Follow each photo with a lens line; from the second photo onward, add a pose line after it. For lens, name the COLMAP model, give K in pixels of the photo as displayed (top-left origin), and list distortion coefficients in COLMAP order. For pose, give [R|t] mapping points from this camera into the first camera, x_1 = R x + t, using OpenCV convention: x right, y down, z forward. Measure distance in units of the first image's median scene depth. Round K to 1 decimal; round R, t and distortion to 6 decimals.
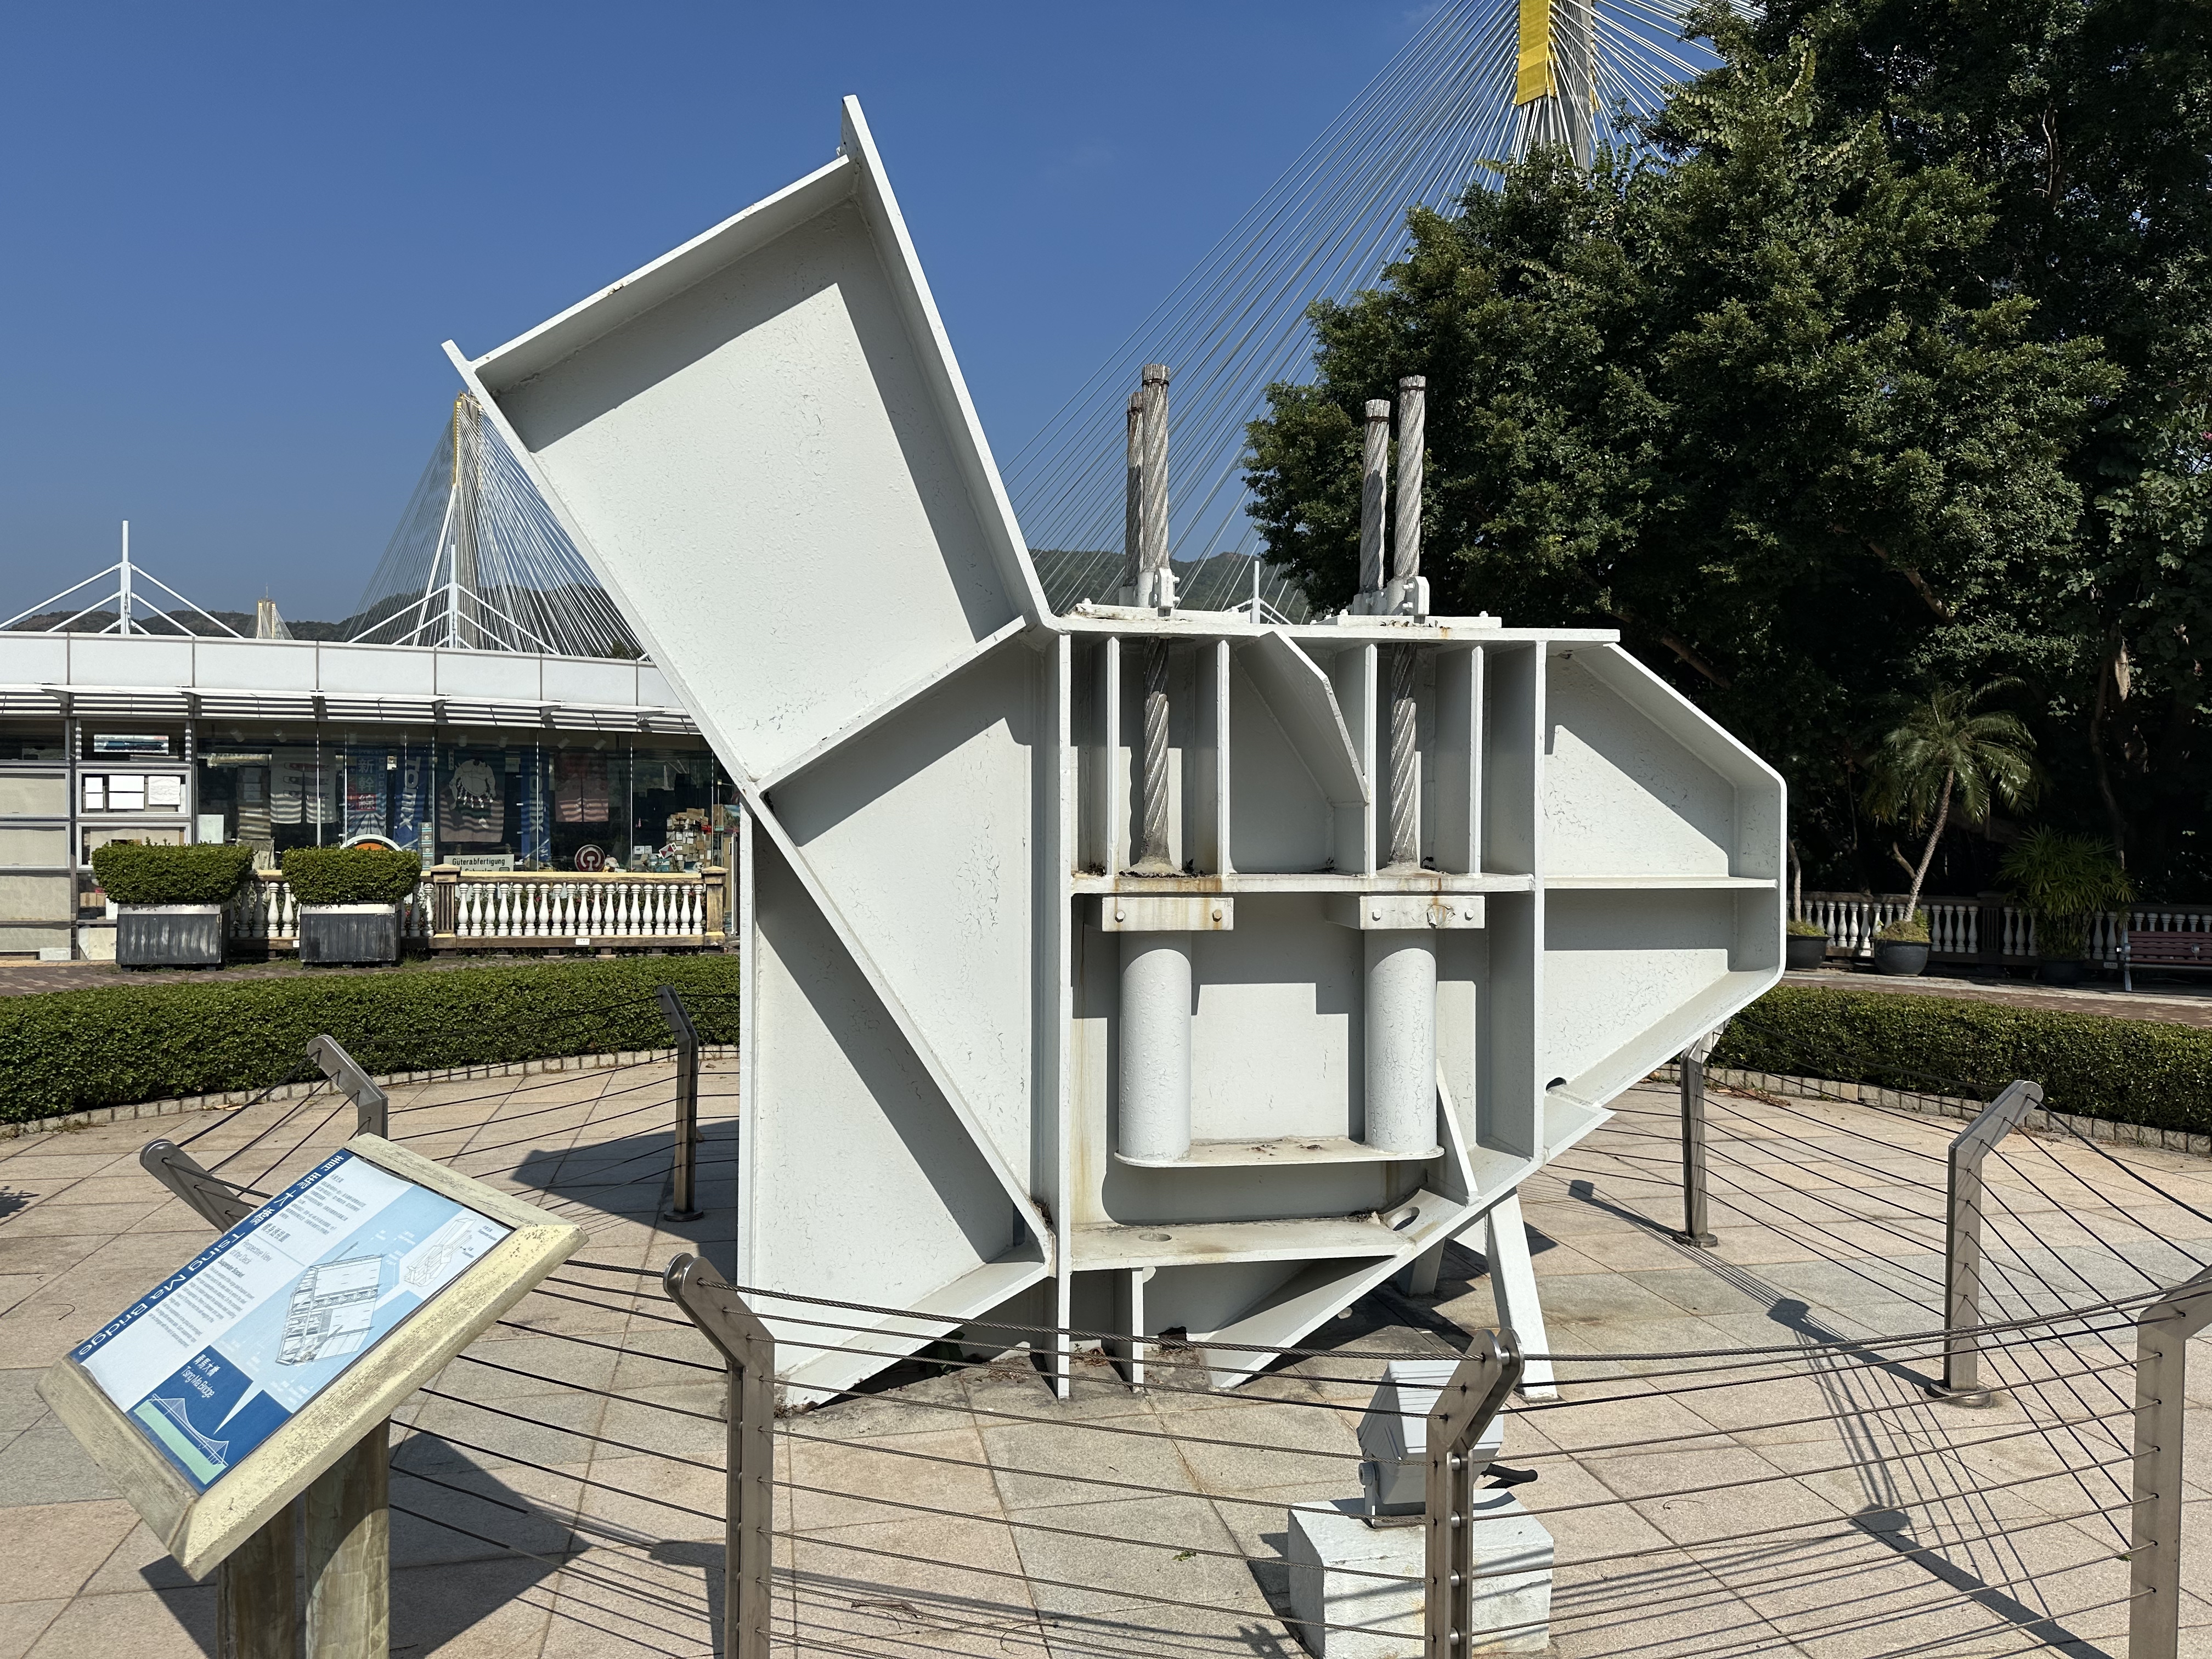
lens RADIAL K [[1545.2, 0, 1111.4], [0, 1545.2, 835.2], [0, 0, 1]] dist [0.036188, -0.026081]
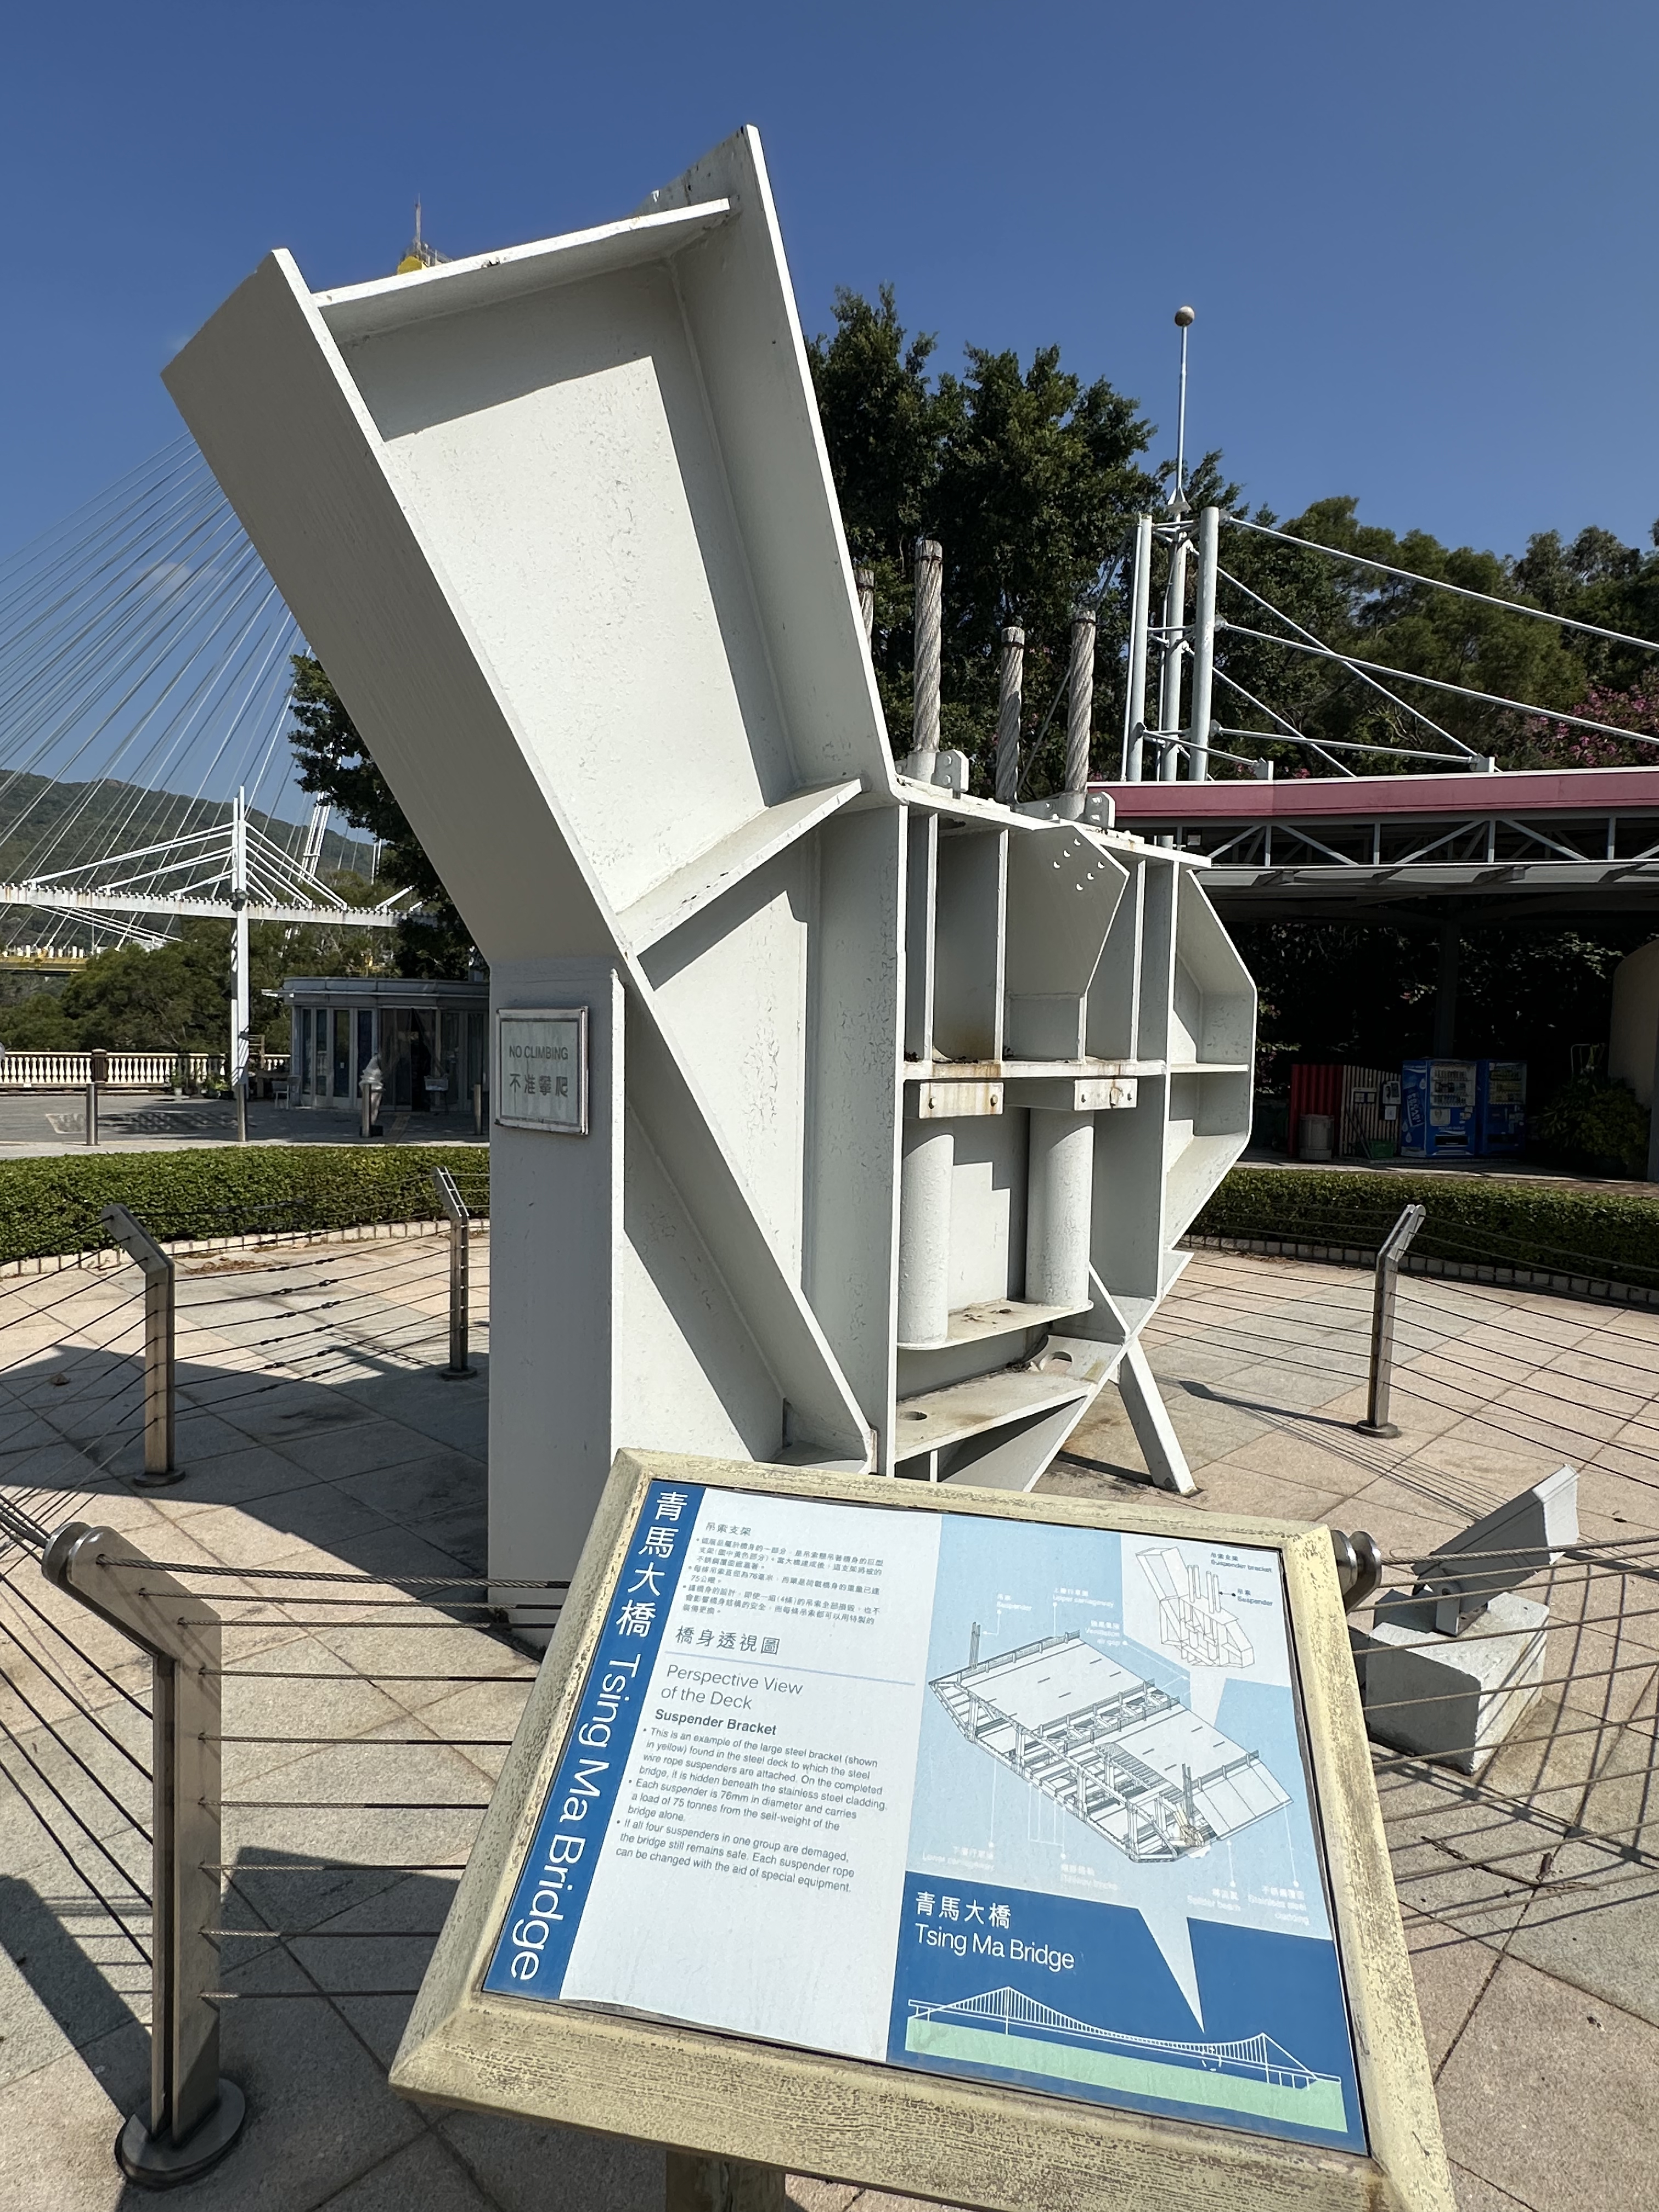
lens RADIAL K [[1229.7, 0, 819.6], [0, 1229.7, 1110.1], [0, 0, 1]] dist [-0.006038, 0.005237]
pose [[0.827588, -0.023594, 0.560840, -0.390890], [-0.006475, 0.998649, 0.051565, 0.013828], [-0.561299, -0.046306, 0.826317, 0.308342]]
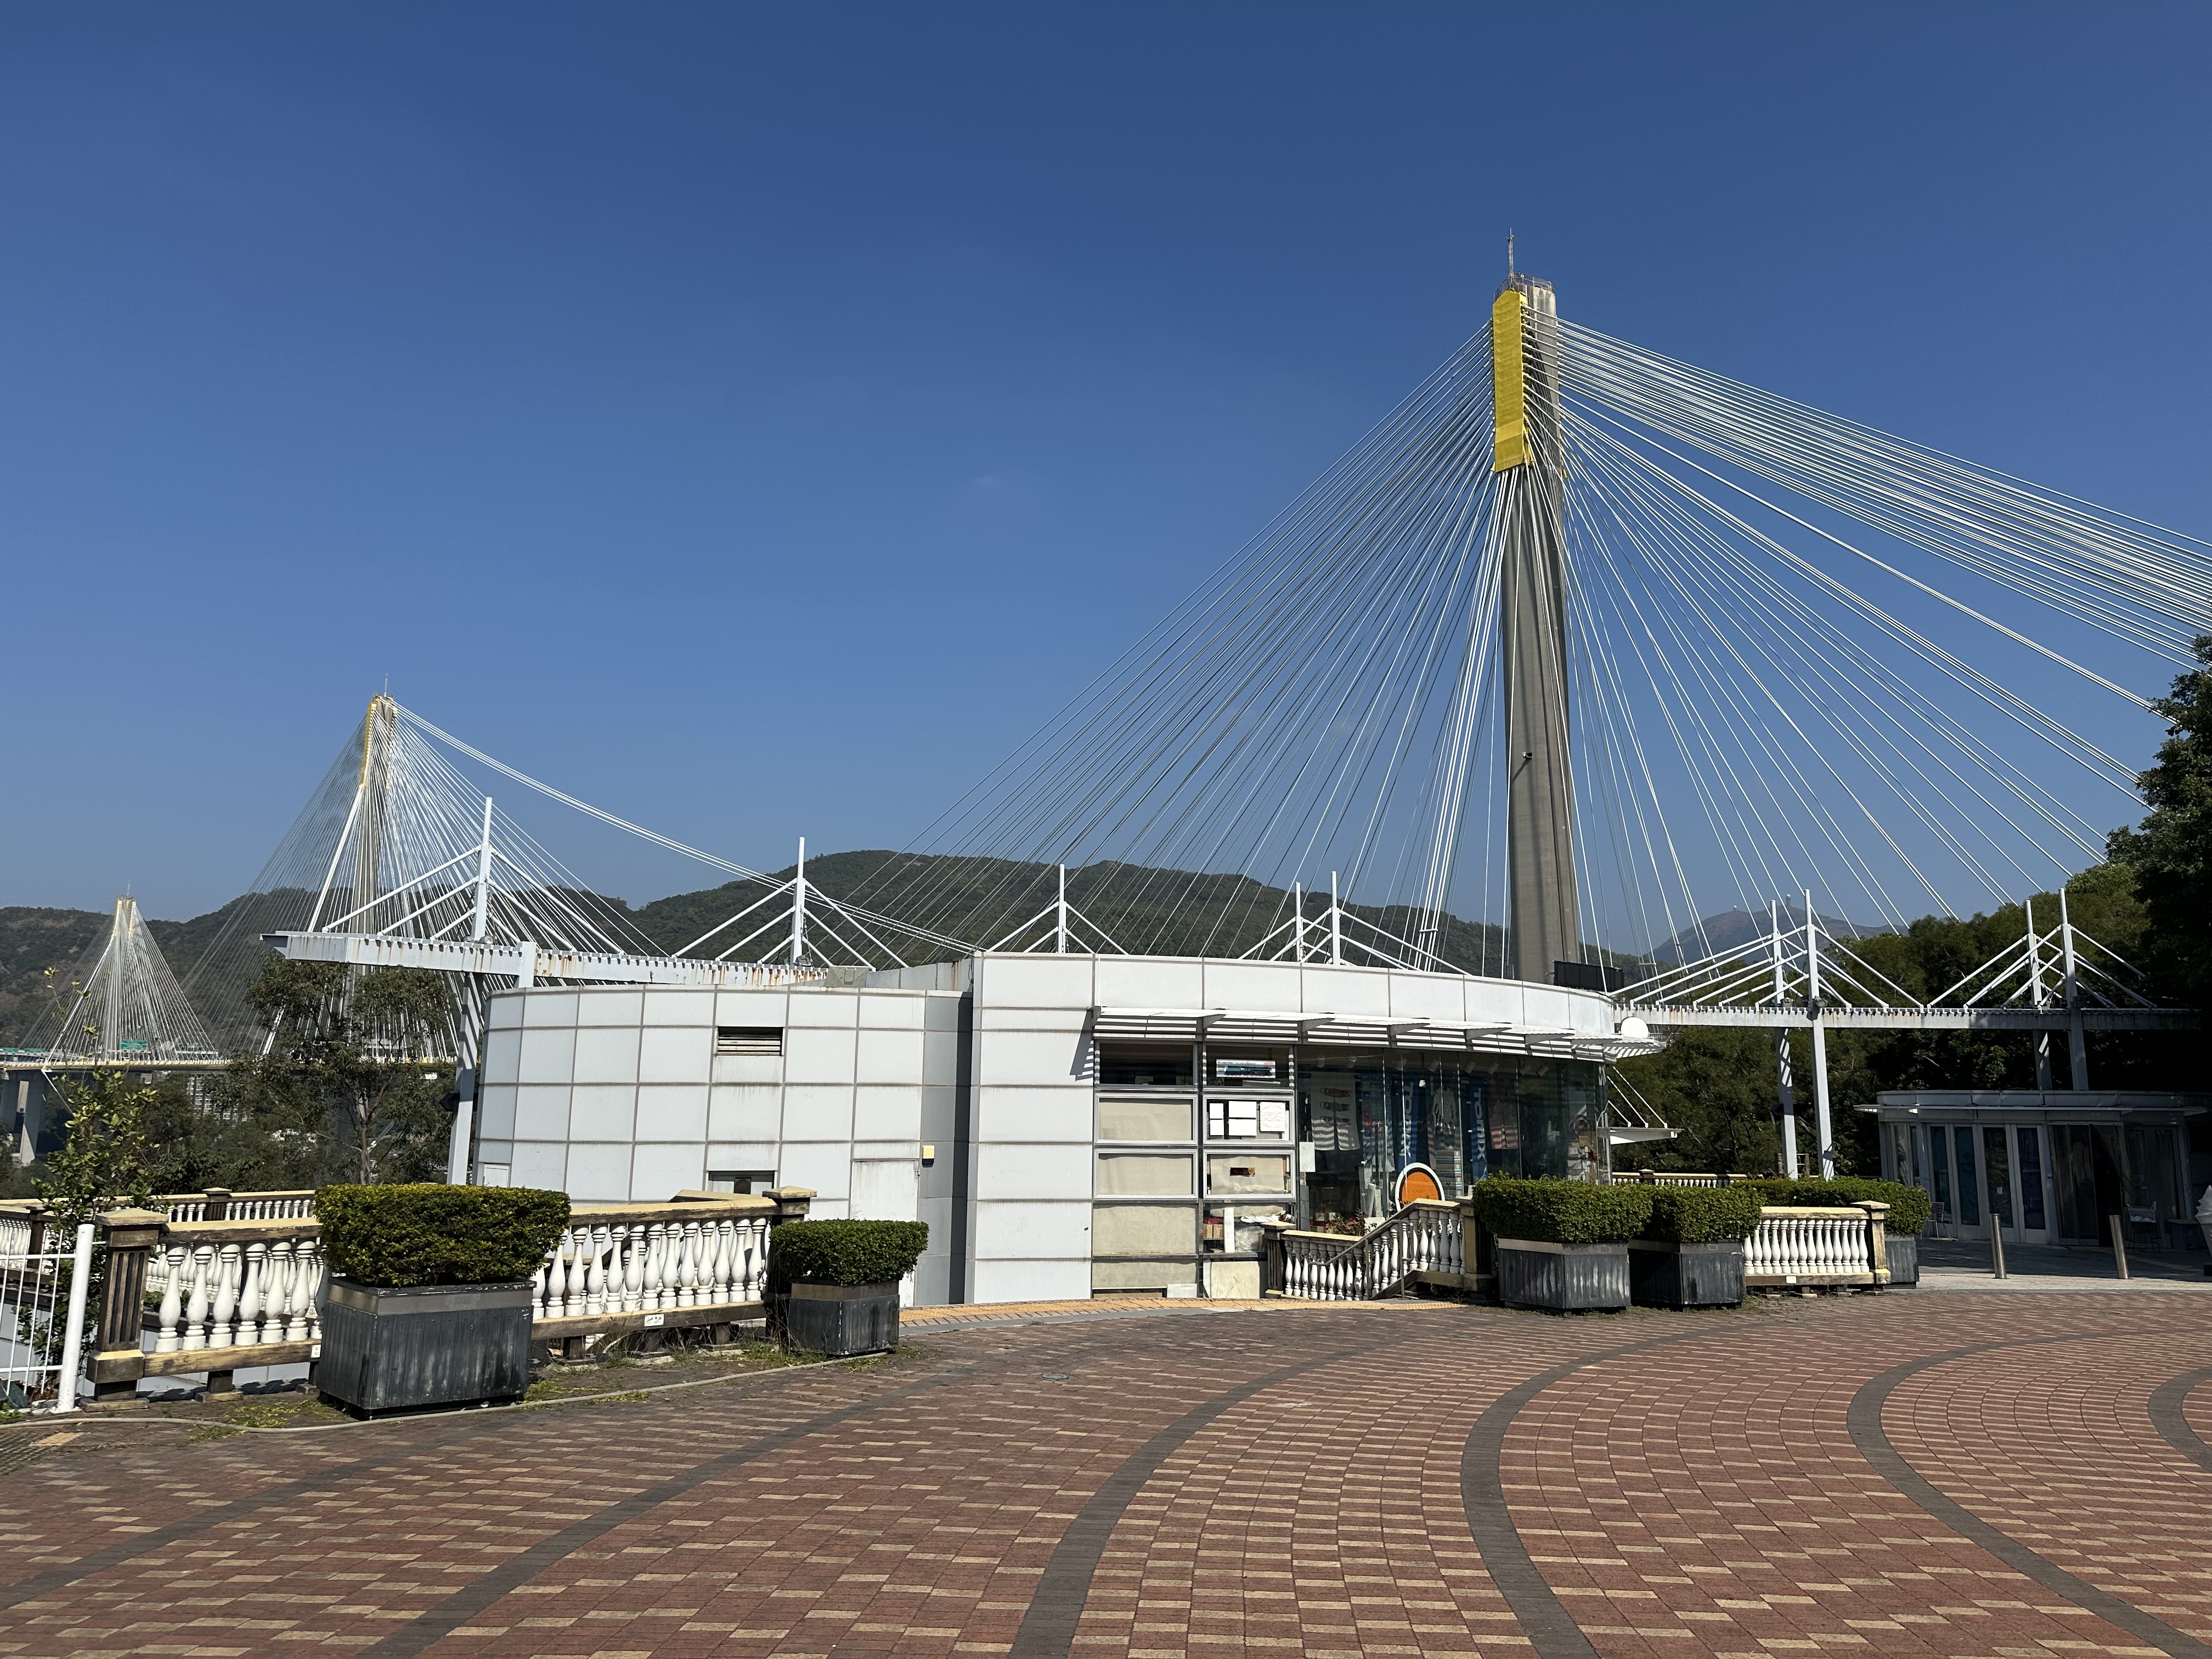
lens RADIAL K [[1545.2, 0, 1114.7], [0, 1545.2, 838.2], [0, 0, 1]] dist [0.036188, -0.026081]
pose [[0.997525, 0.018105, 0.067942, -2.887219], [-0.004474, 0.980666, -0.195640, -0.035938], [-0.070171, 0.194851, 0.978320, 0.064318]]
